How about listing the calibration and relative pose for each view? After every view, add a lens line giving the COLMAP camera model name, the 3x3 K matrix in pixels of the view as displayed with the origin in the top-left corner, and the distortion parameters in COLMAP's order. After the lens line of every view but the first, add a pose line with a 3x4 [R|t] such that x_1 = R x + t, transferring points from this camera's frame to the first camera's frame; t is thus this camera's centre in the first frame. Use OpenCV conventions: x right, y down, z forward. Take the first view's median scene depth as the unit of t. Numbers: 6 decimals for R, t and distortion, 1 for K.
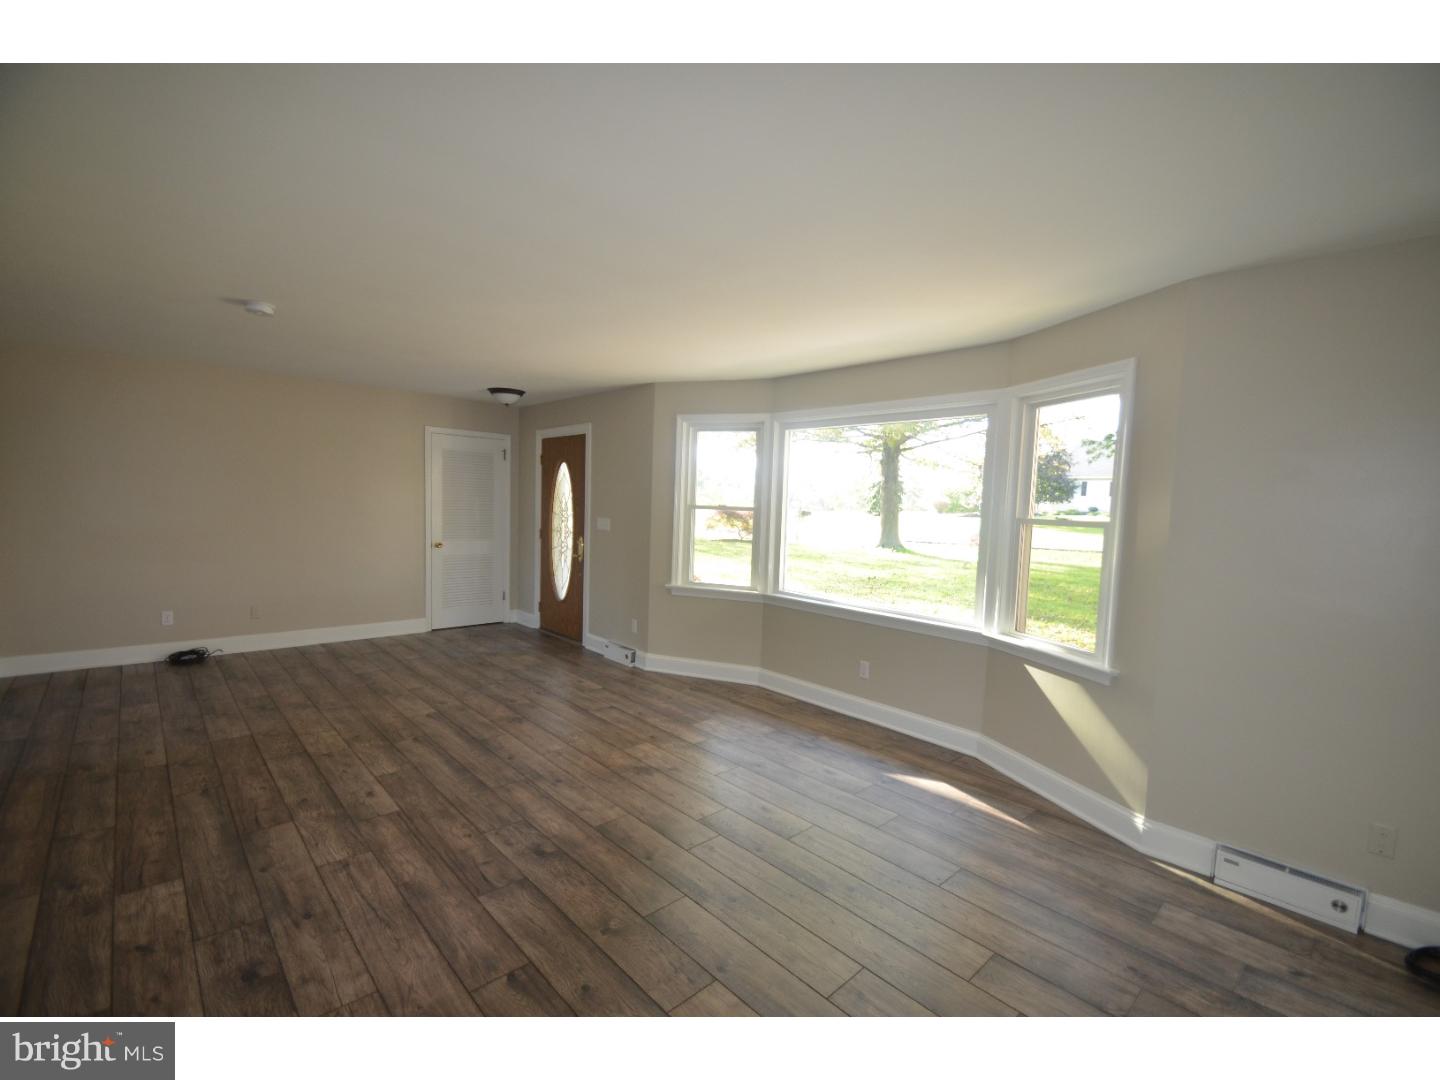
lens RADIAL K [[623.5, 0, 722.2], [0, 623.5, 549.7], [0, 0, 1]] dist [0.007552, -0.009533]
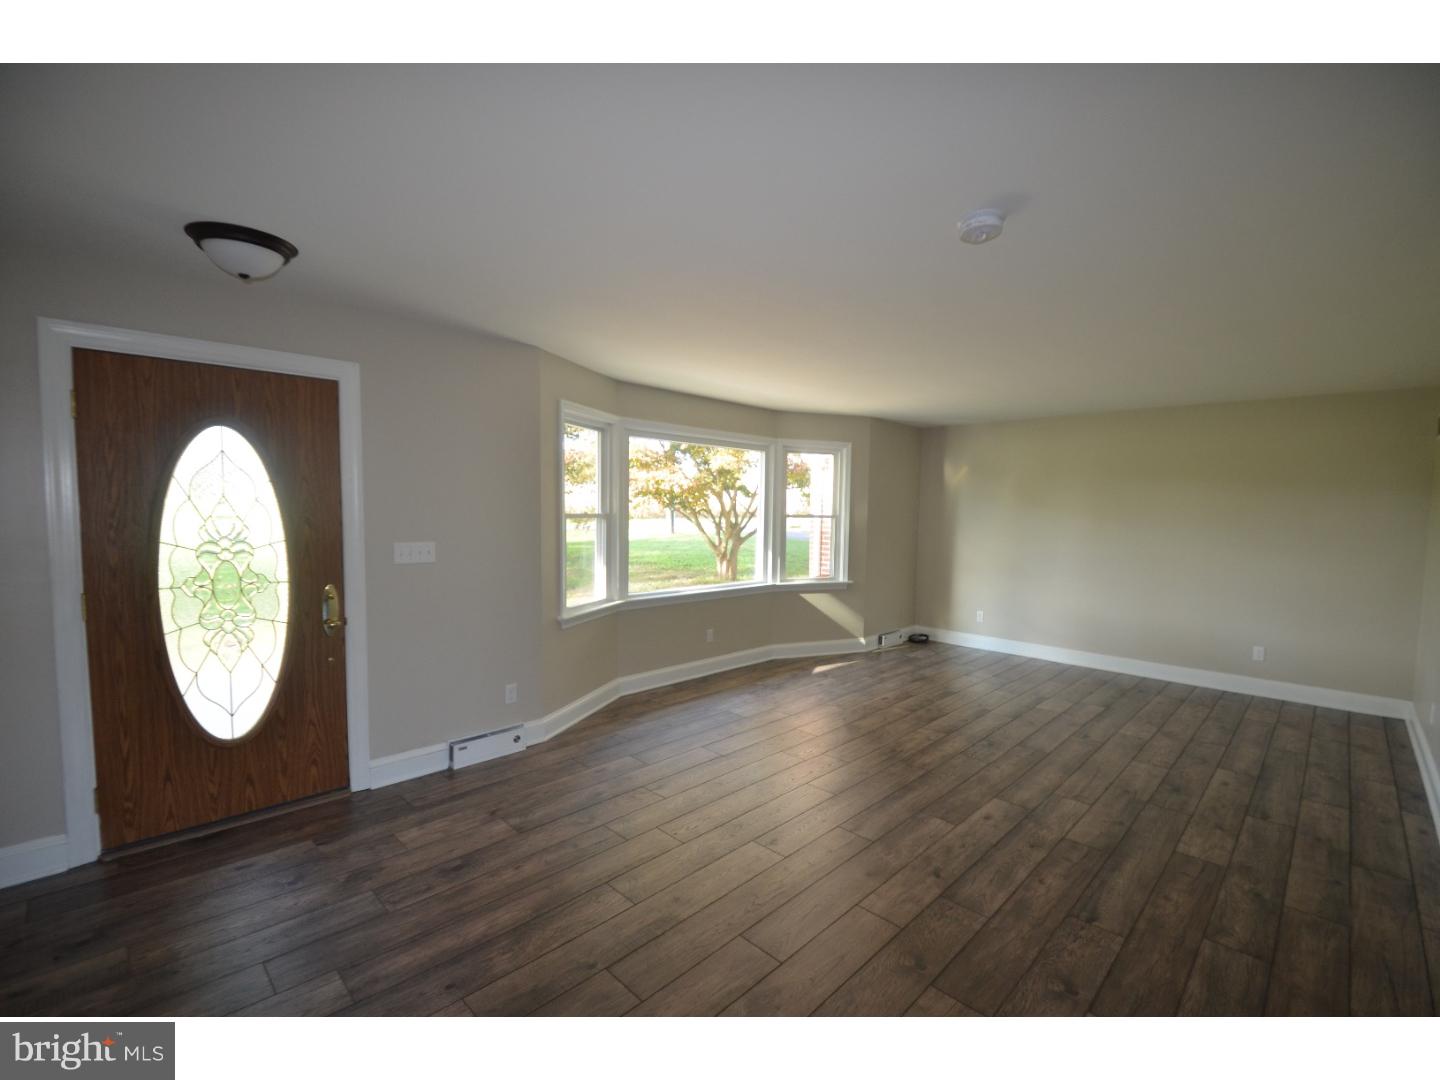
lens RADIAL K [[645.1, 0, 722.5], [0, 645.1, 546.1], [0, 0, 1]] dist [0.015699, -0.019966]
pose [[-0.041901, -0.090438, 0.995020, -1.465801], [0.062301, 0.993720, 0.092944, -0.155605], [-0.997177, 0.065885, -0.036003, 1.365482]]
